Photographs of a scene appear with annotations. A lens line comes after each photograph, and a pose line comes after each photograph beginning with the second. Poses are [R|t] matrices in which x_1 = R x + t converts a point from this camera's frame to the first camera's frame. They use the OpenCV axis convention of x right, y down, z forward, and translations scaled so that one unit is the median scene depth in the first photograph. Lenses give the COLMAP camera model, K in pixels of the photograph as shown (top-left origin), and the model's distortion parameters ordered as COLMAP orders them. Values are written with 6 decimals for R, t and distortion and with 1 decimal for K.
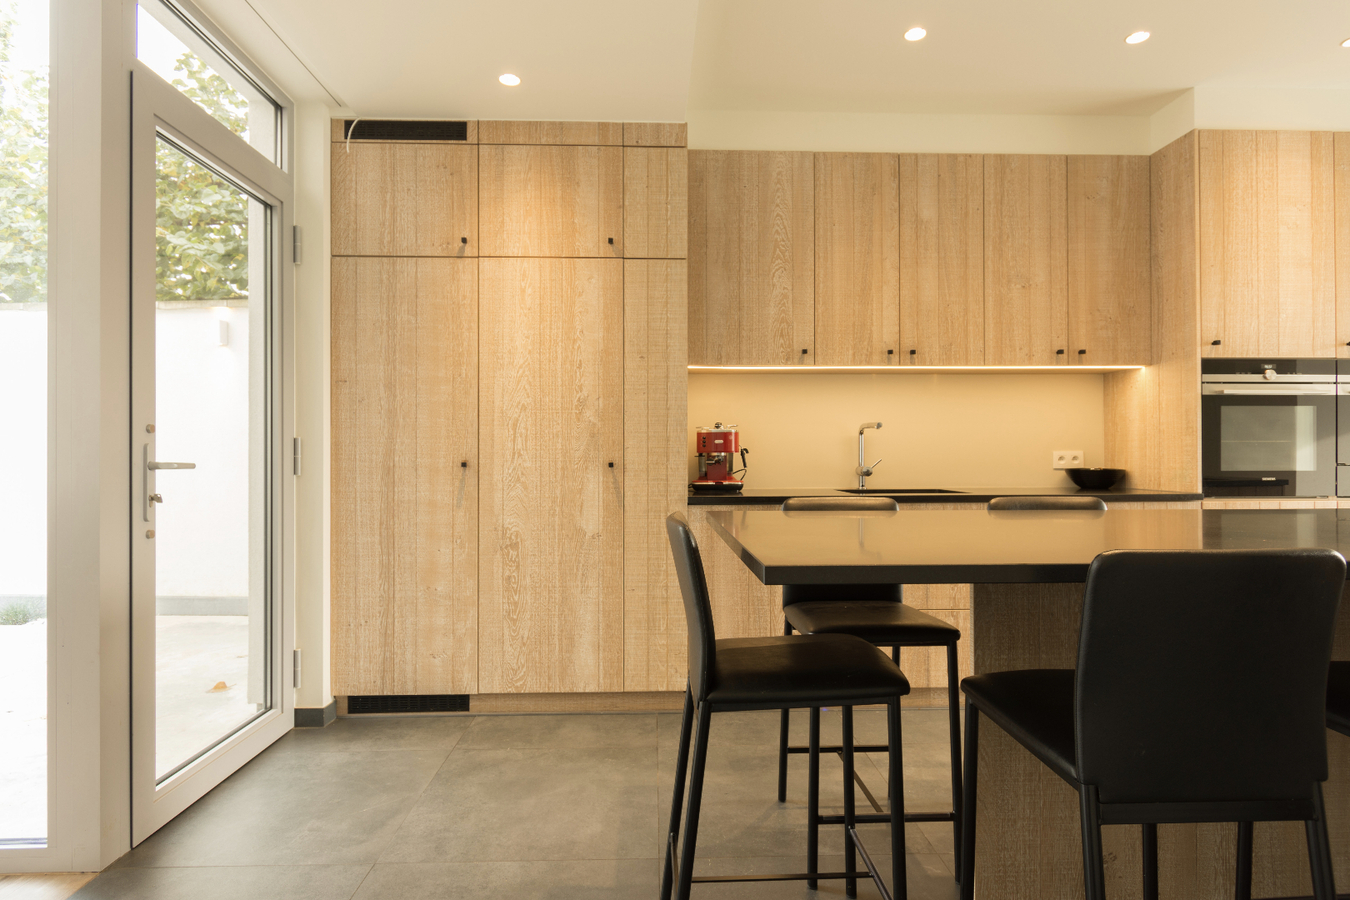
lens RADIAL K [[736.0, 0, 671.2], [0, 736.0, 454.3], [0, 0, 1]] dist [-0.001122, -0.004185]
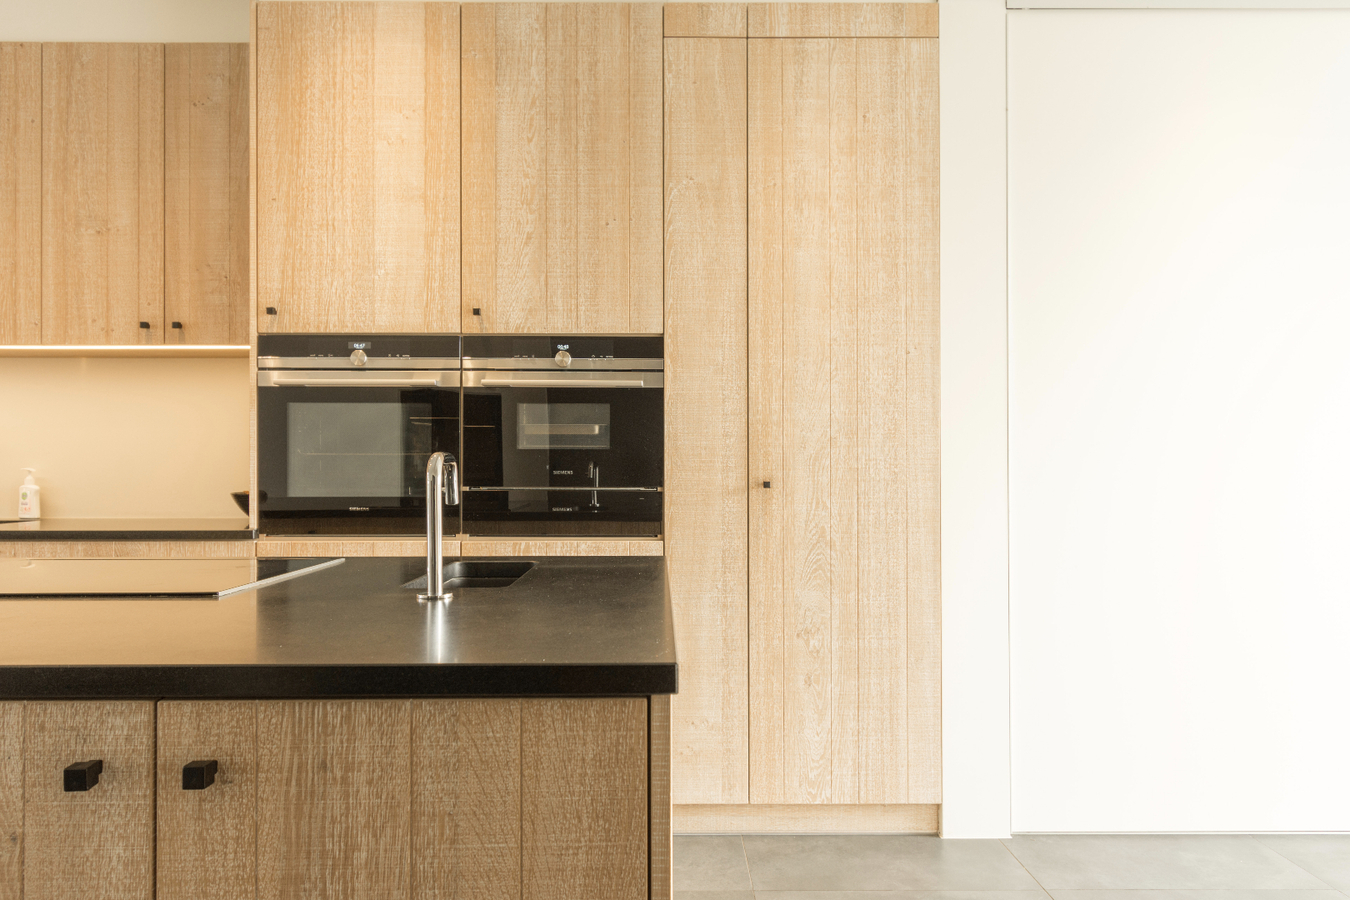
lens RADIAL K [[961.4, 0, 671.4], [0, 961.4, 462.1], [0, 0, 1]] dist [0.004251, -0.000772]
pose [[0.999760, 0.002963, -0.021693, 1.057525], [-0.003064, 0.999985, -0.004582, -0.006844], [0.021679, 0.004647, 0.999754, 0.099804]]
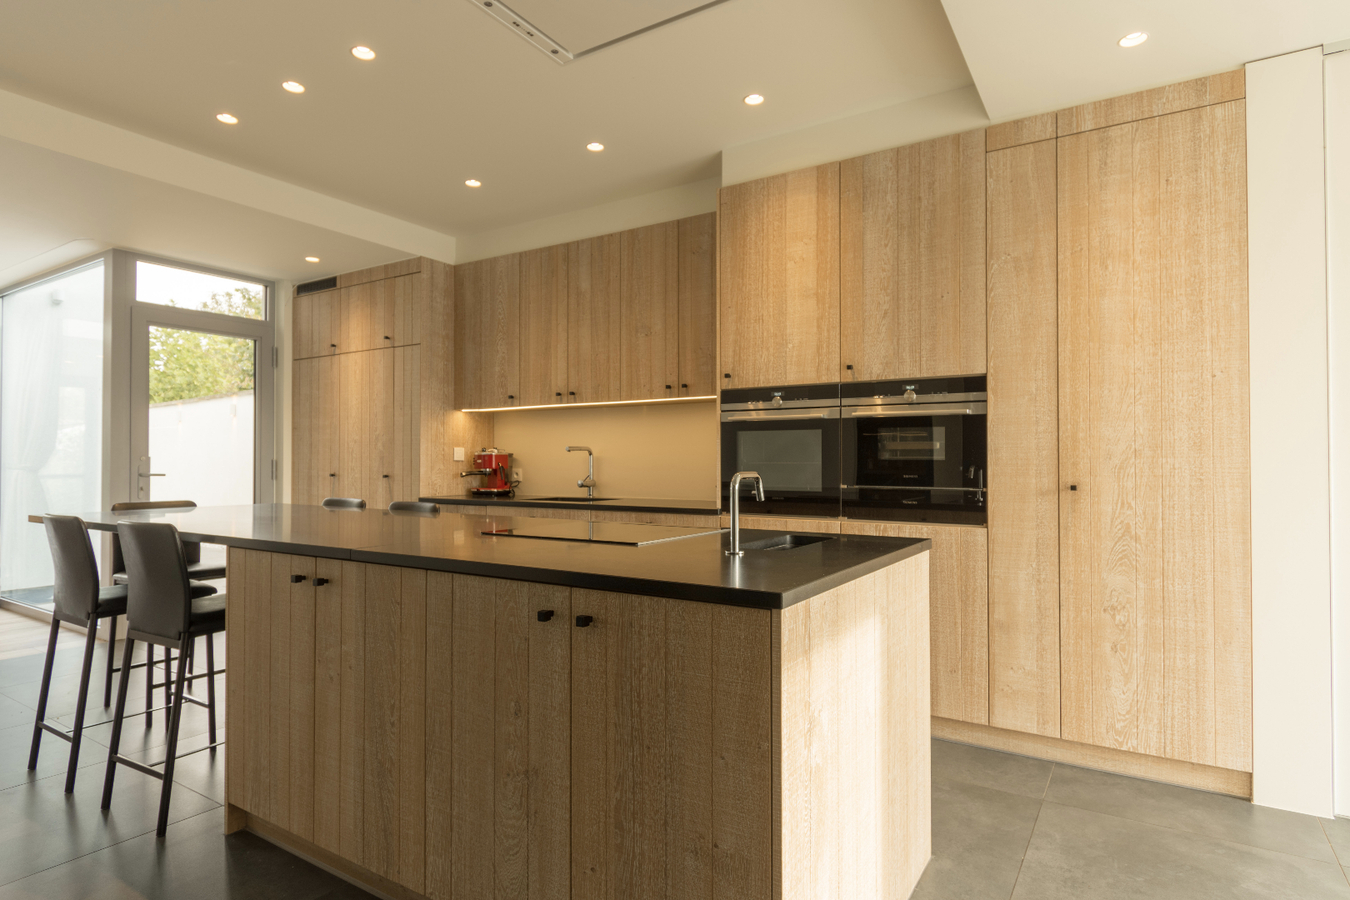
lens RADIAL K [[736.0, 0, 671.2], [0, 736.0, 454.3], [0, 0, 1]] dist [-0.001122, -0.004185]
pose [[0.825714, -0.002342, -0.564085, 1.214702], [-0.002697, 0.999964, -0.008100, -0.020652], [0.564083, 0.008209, 0.825677, 0.020245]]
